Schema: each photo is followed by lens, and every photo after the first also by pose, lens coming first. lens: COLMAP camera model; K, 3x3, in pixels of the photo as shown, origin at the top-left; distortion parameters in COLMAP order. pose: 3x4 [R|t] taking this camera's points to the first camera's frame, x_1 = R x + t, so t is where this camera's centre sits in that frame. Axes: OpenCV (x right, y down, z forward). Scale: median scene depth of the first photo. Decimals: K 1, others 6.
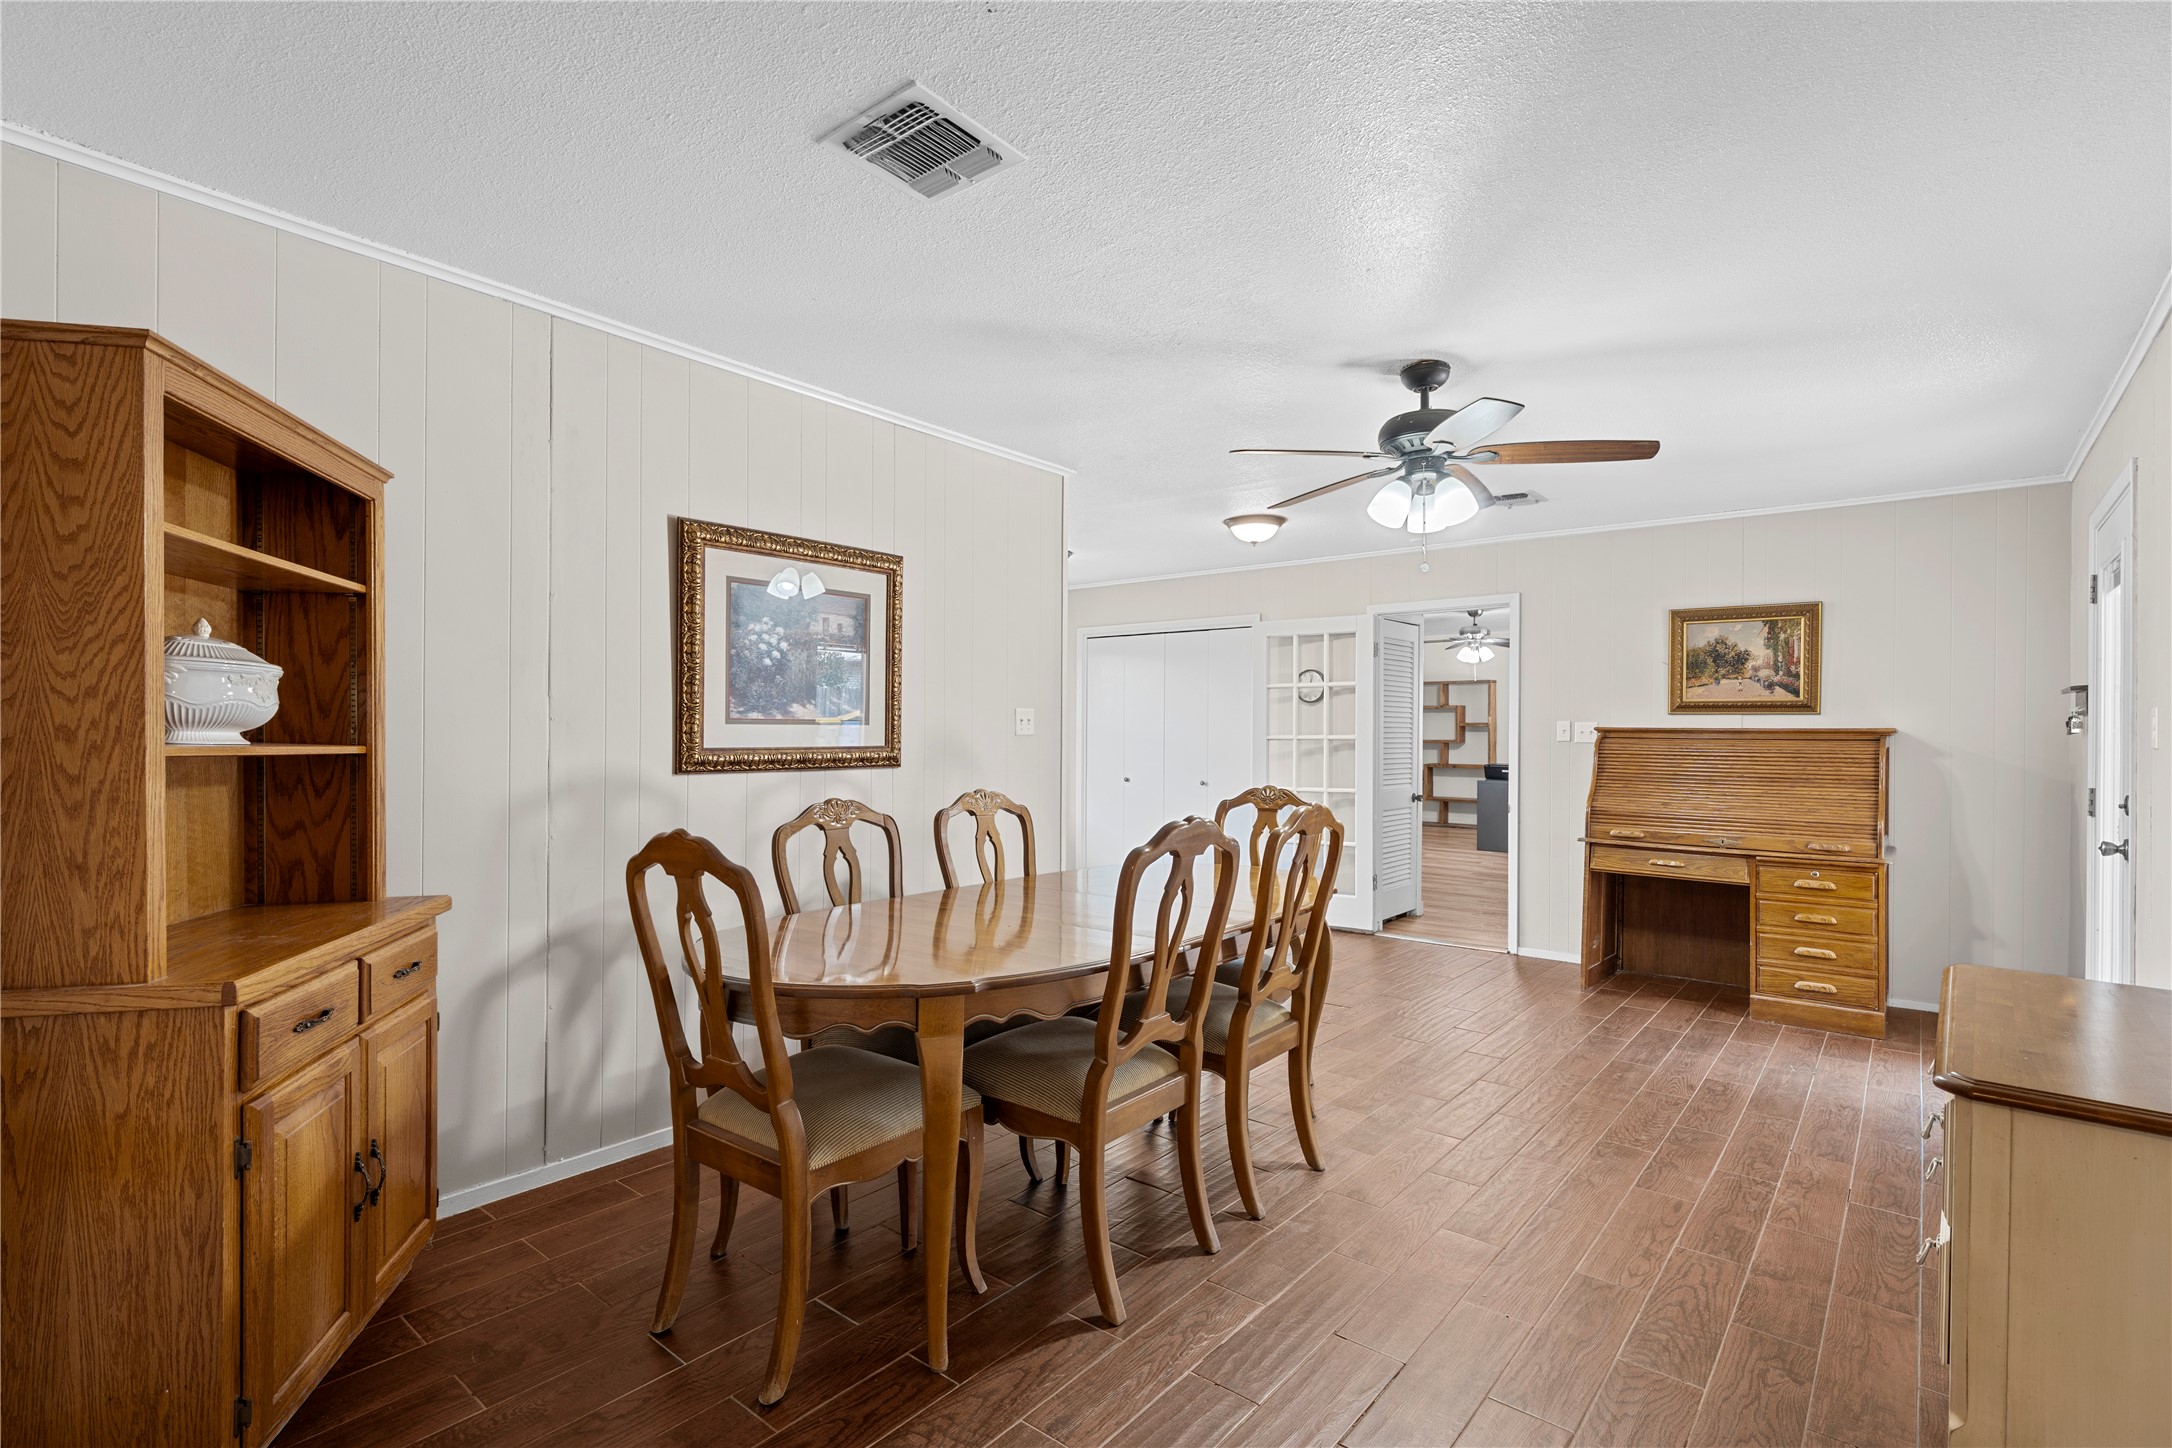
lens RADIAL K [[1007.8, 0, 1086.0], [0, 1007.8, 724.0], [0, 0, 1]] dist [-0.001544, -0.000259]
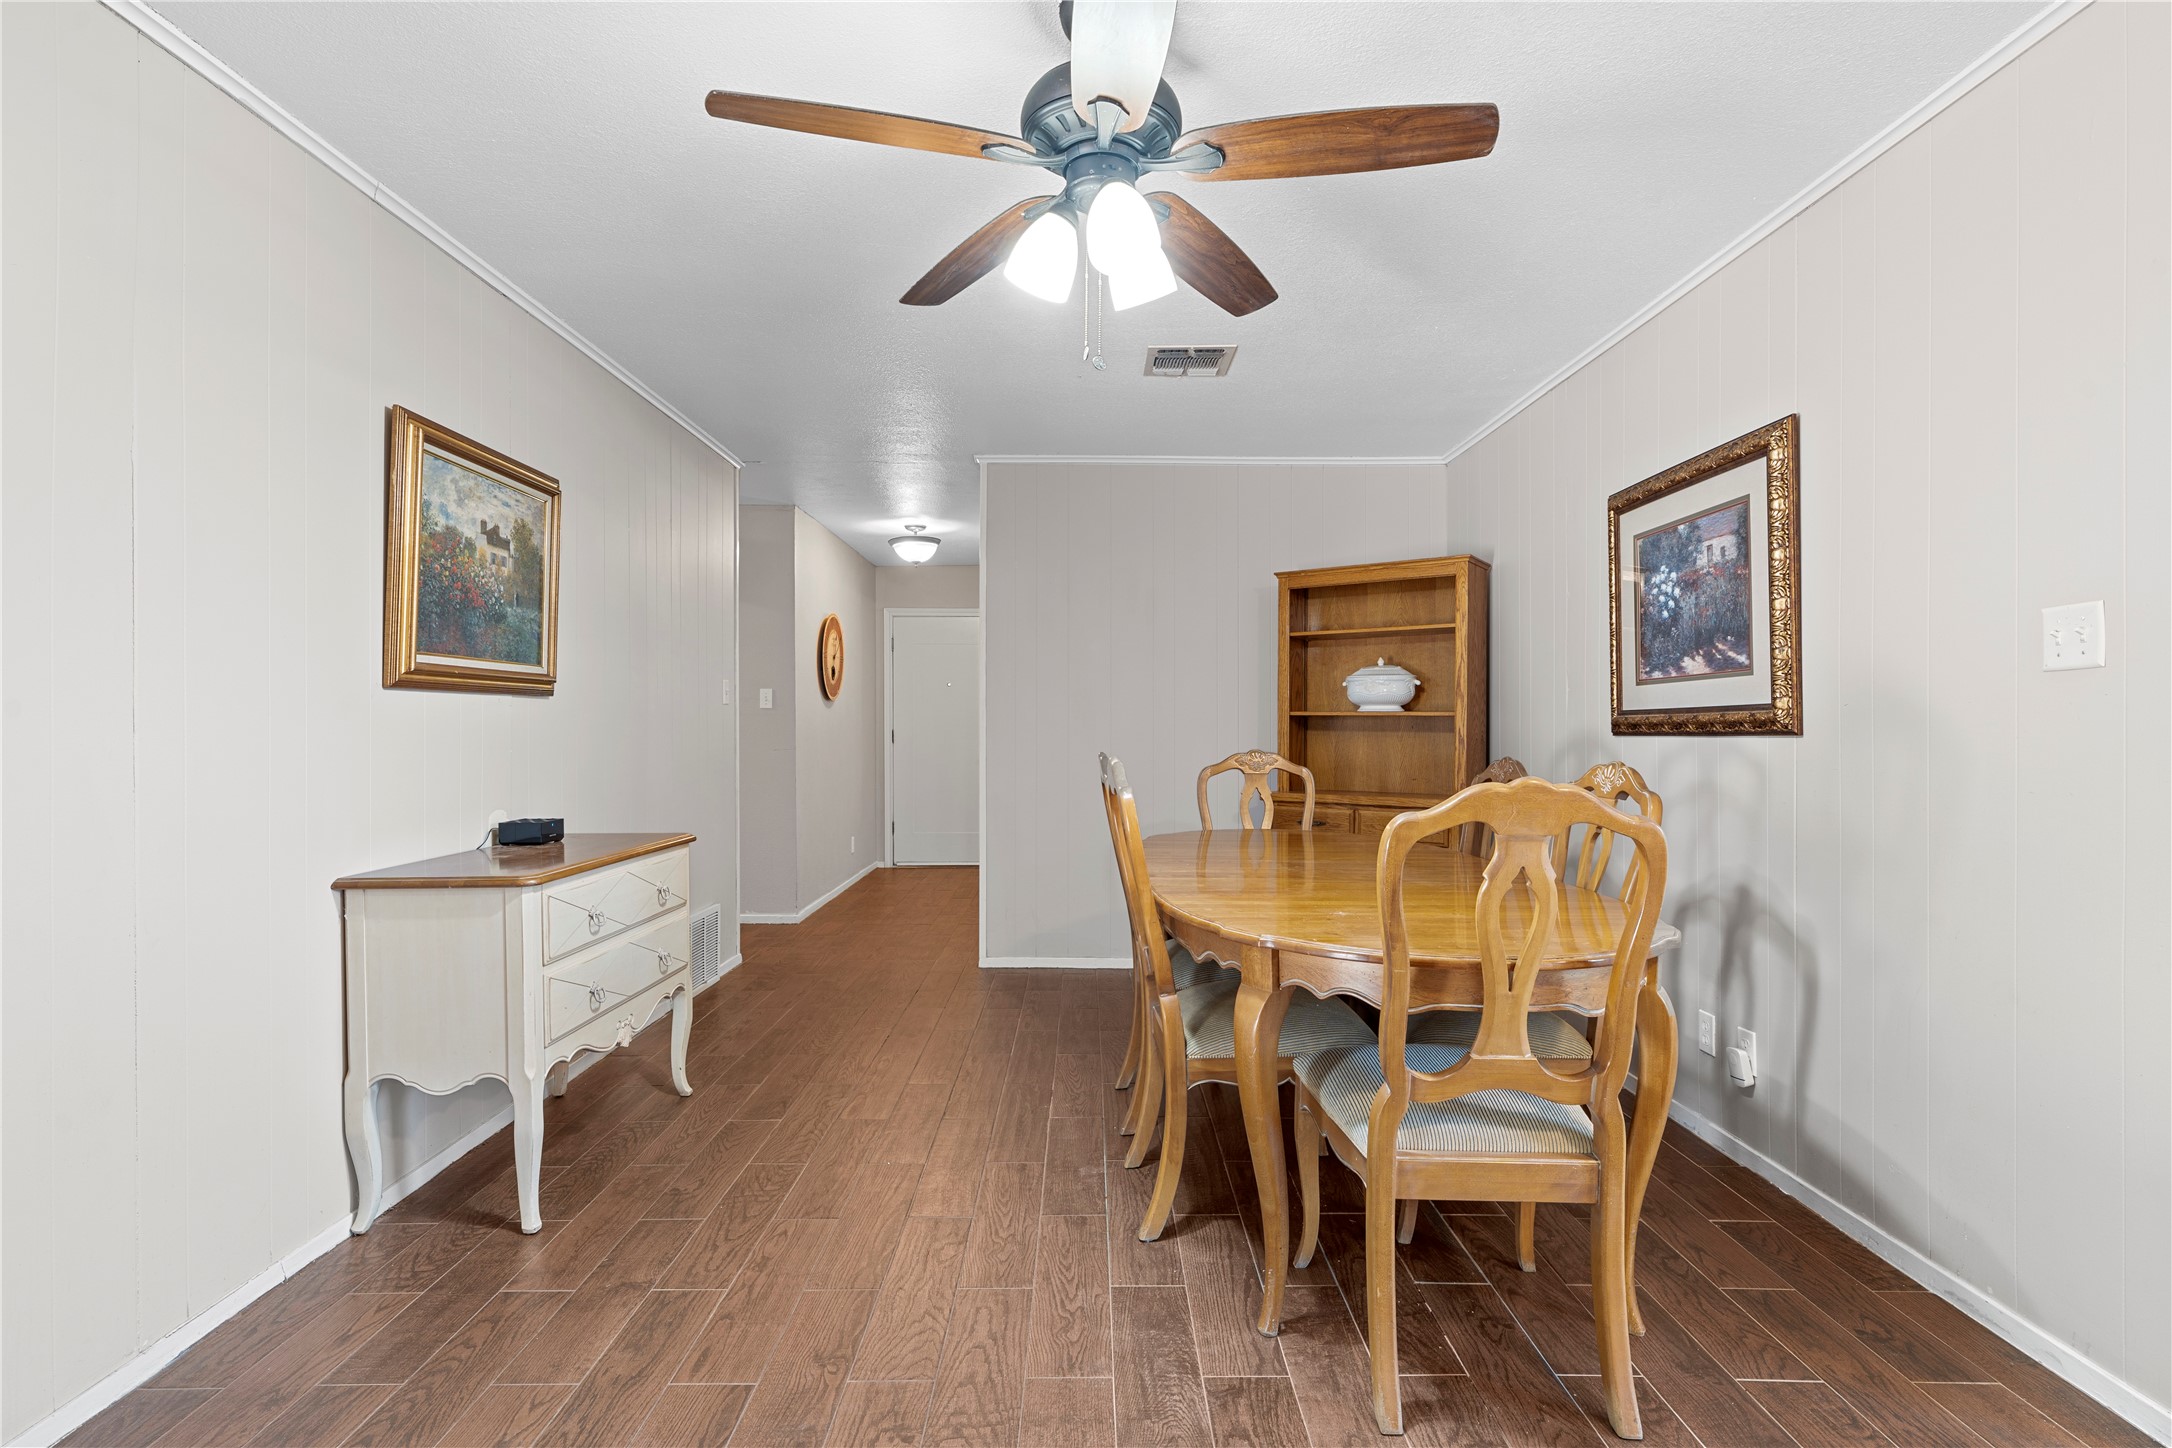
lens RADIAL K [[1053.6, 0, 1086.0], [0, 1053.6, 724.0], [0, 0, 1]] dist [0.001089, -0.000162]
pose [[-0.767587, -0.007940, -0.640895, 0.690707], [0.004334, 0.999836, -0.017578, 0.051161], [0.640930, -0.016270, -0.767427, 1.400246]]
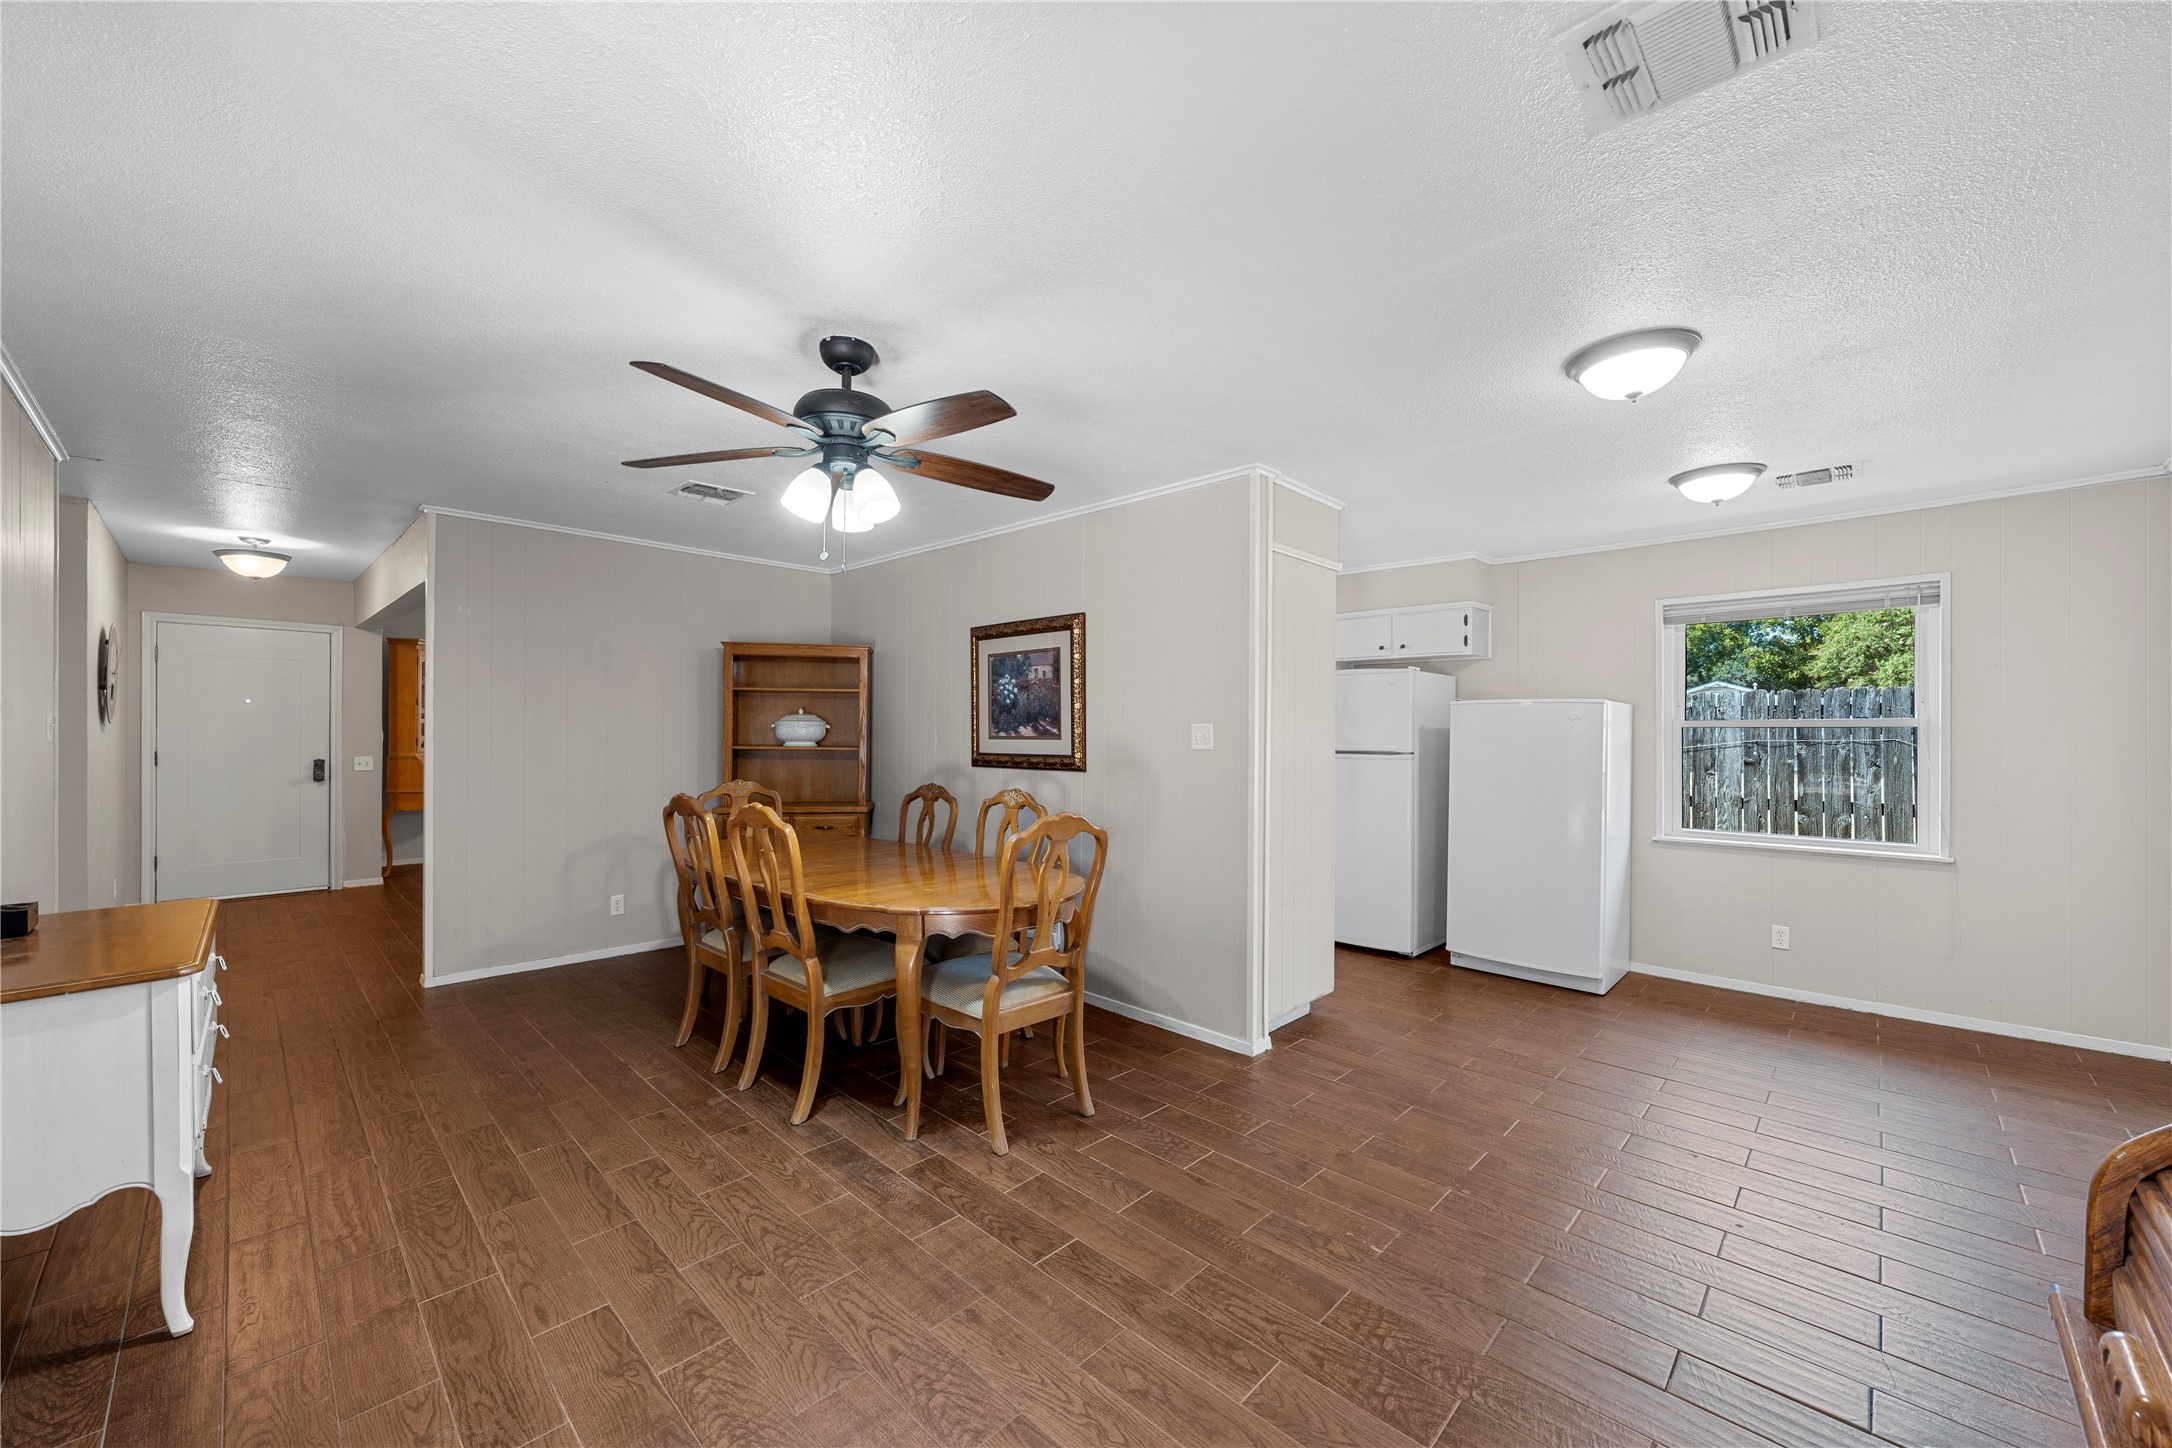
lens RADIAL K [[826.6, 0, 1086.0], [0, 826.6, 724.0], [0, 0, 1]] dist [-0.006436, -0.000197]
pose [[-0.073089, -0.011567, -0.997258, 1.020659], [0.006319, 0.999907, -0.012061, -0.008095], [0.997305, -0.007183, -0.073009, 1.233051]]
